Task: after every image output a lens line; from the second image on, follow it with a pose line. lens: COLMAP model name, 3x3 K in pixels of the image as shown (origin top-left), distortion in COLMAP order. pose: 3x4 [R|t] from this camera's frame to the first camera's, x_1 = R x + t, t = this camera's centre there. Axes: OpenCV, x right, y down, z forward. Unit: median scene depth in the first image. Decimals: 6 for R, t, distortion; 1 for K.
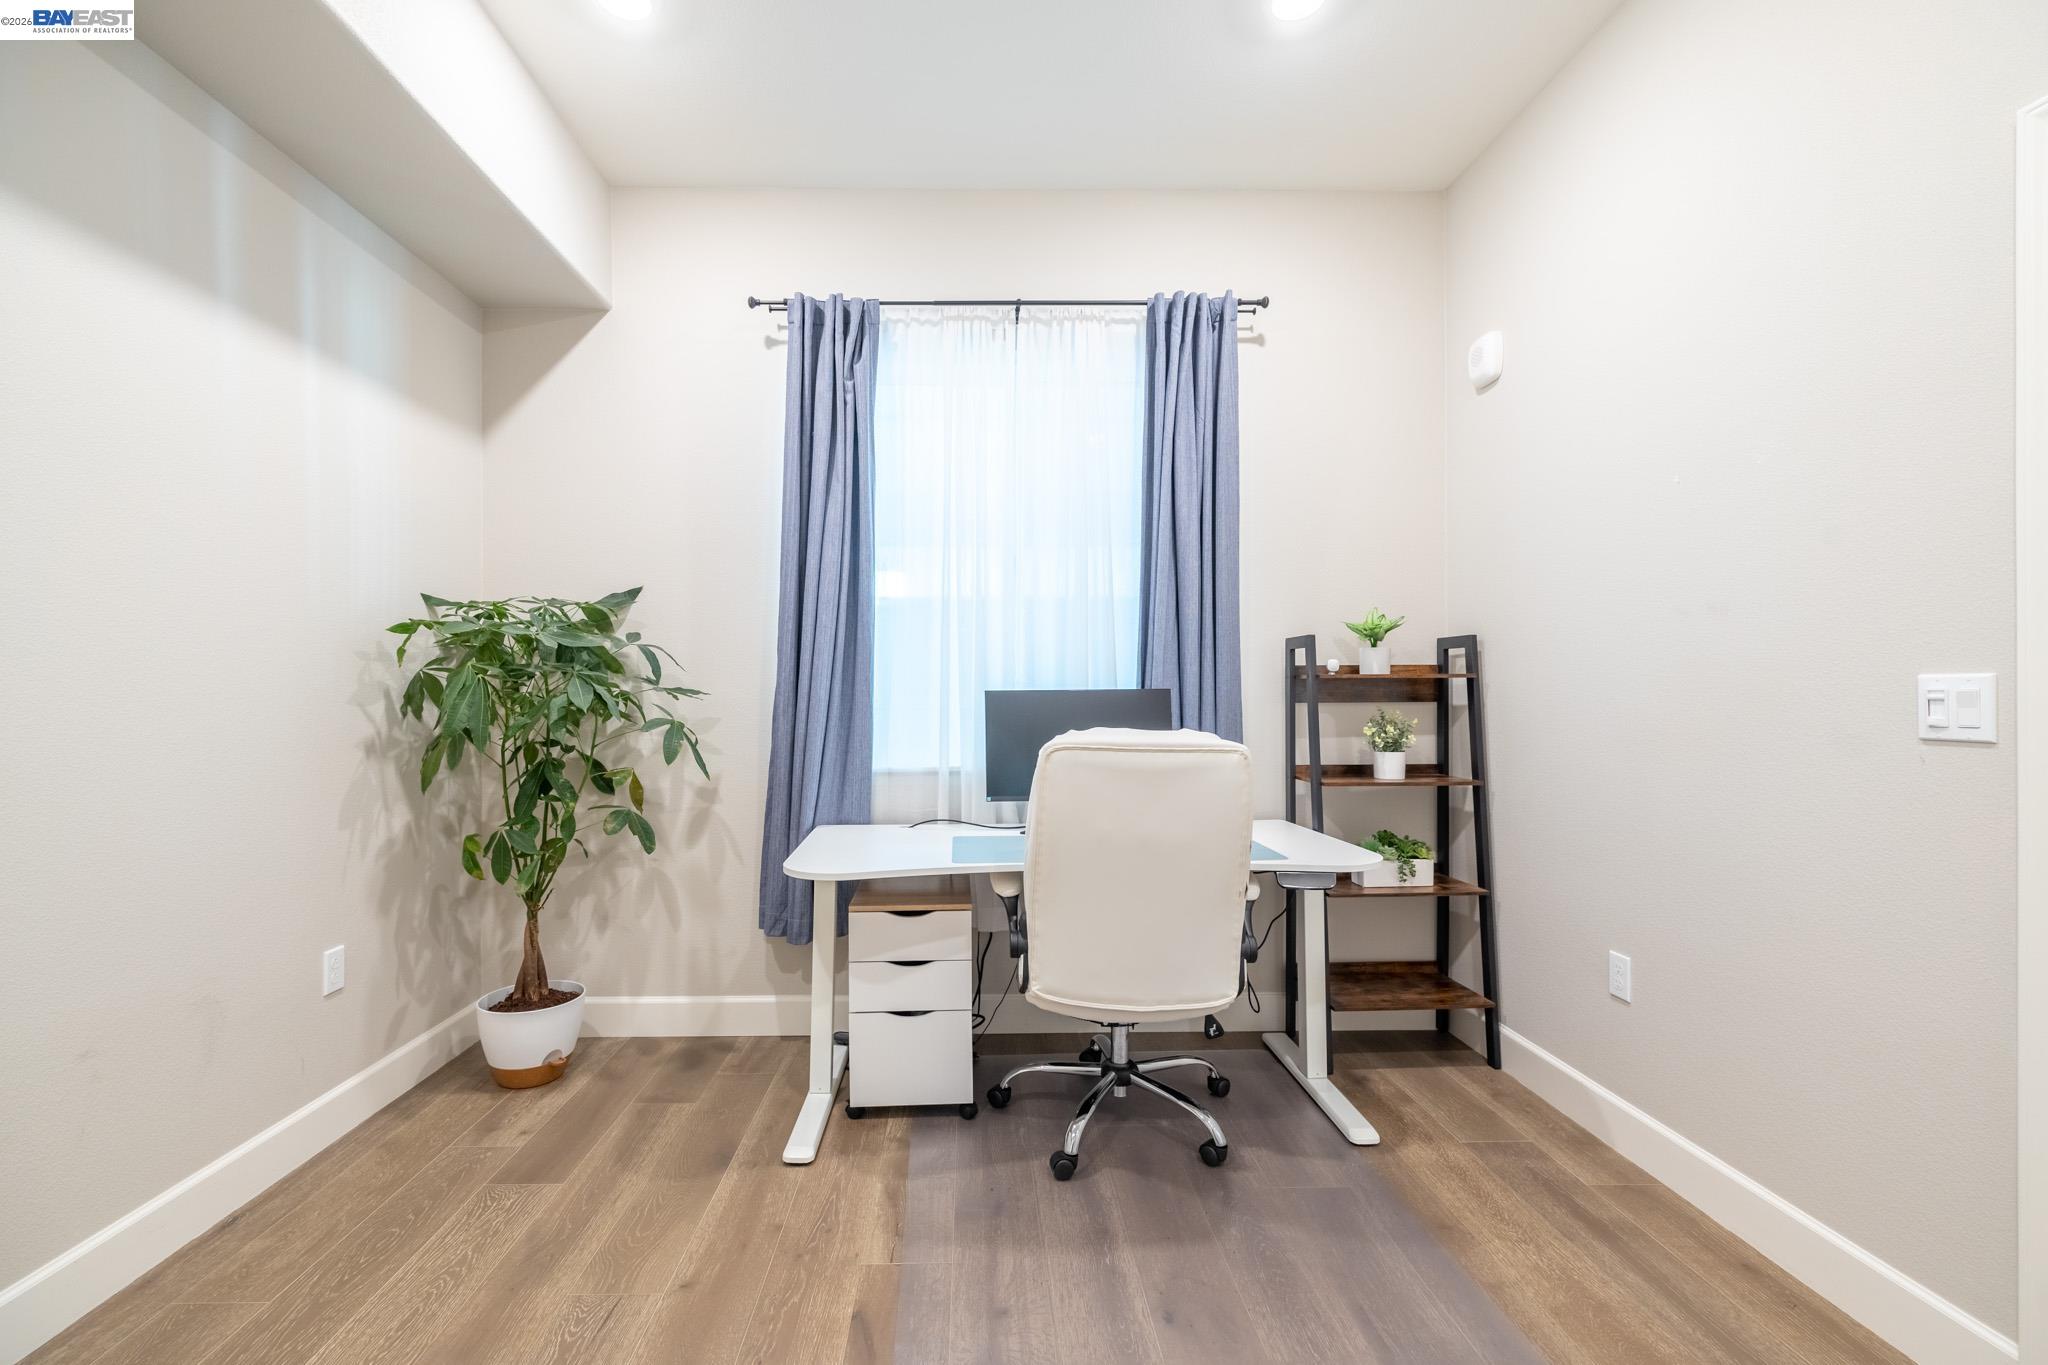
lens RADIAL K [[853.1, 0, 1017.9], [0, 853.1, 684.2], [0, 0, 1]] dist [-0.001013, 0.000038]
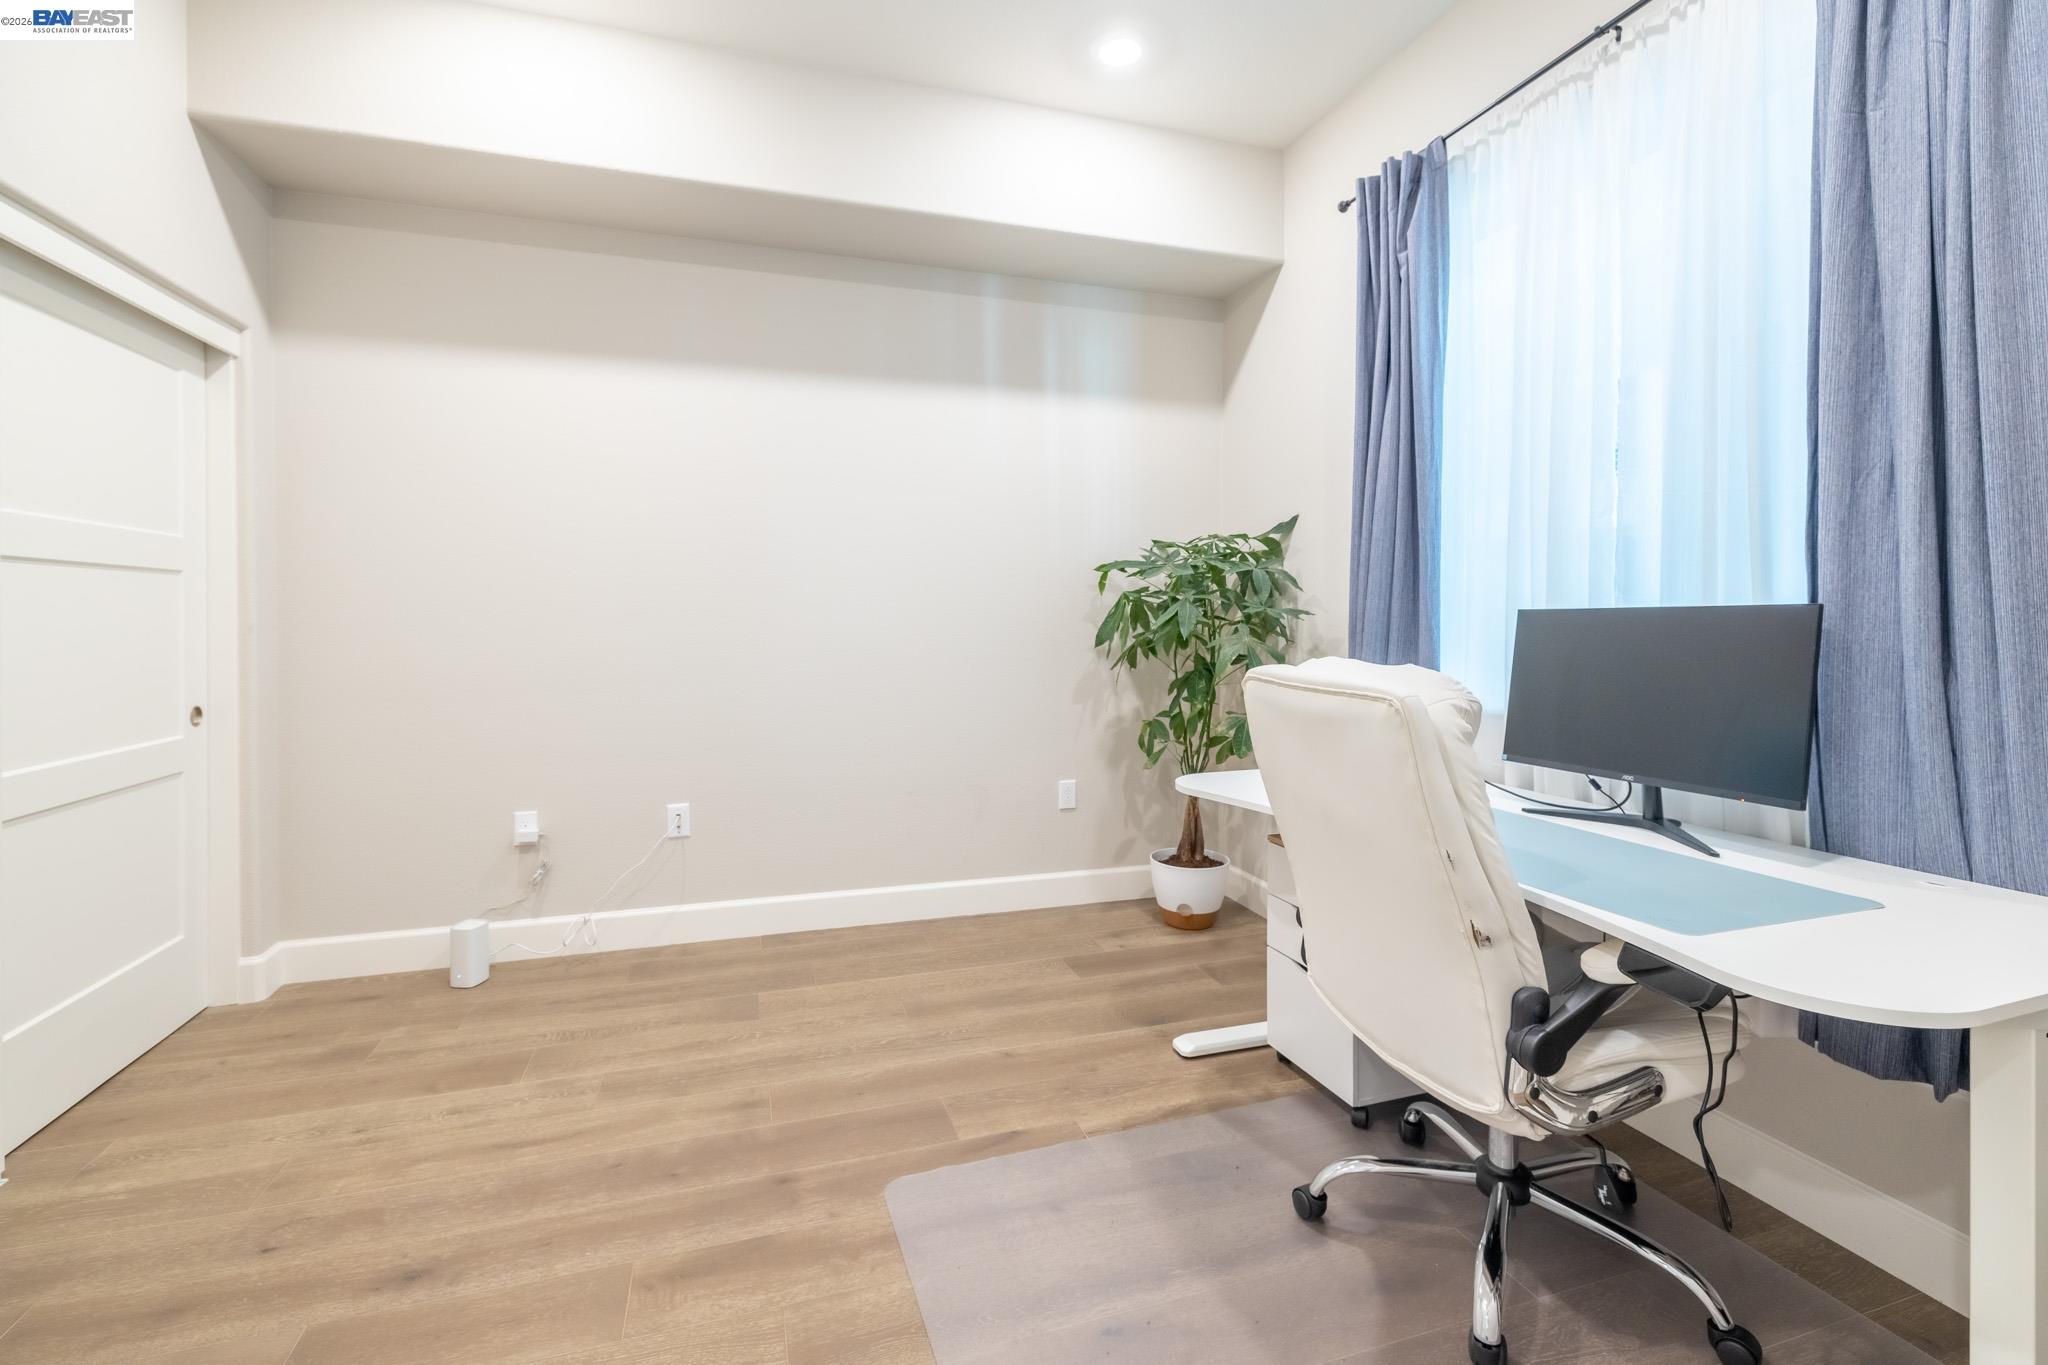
lens RADIAL K [[903.3, 0, 1022.7], [0, 903.3, 614.0], [0, 0, 1]] dist [0.000694, 0.000138]
pose [[0.280563, -0.002946, -0.959831, 0.675130], [0.008548, 0.999963, -0.000571, 0.010751], [0.959798, -0.008044, 0.280578, 0.434220]]
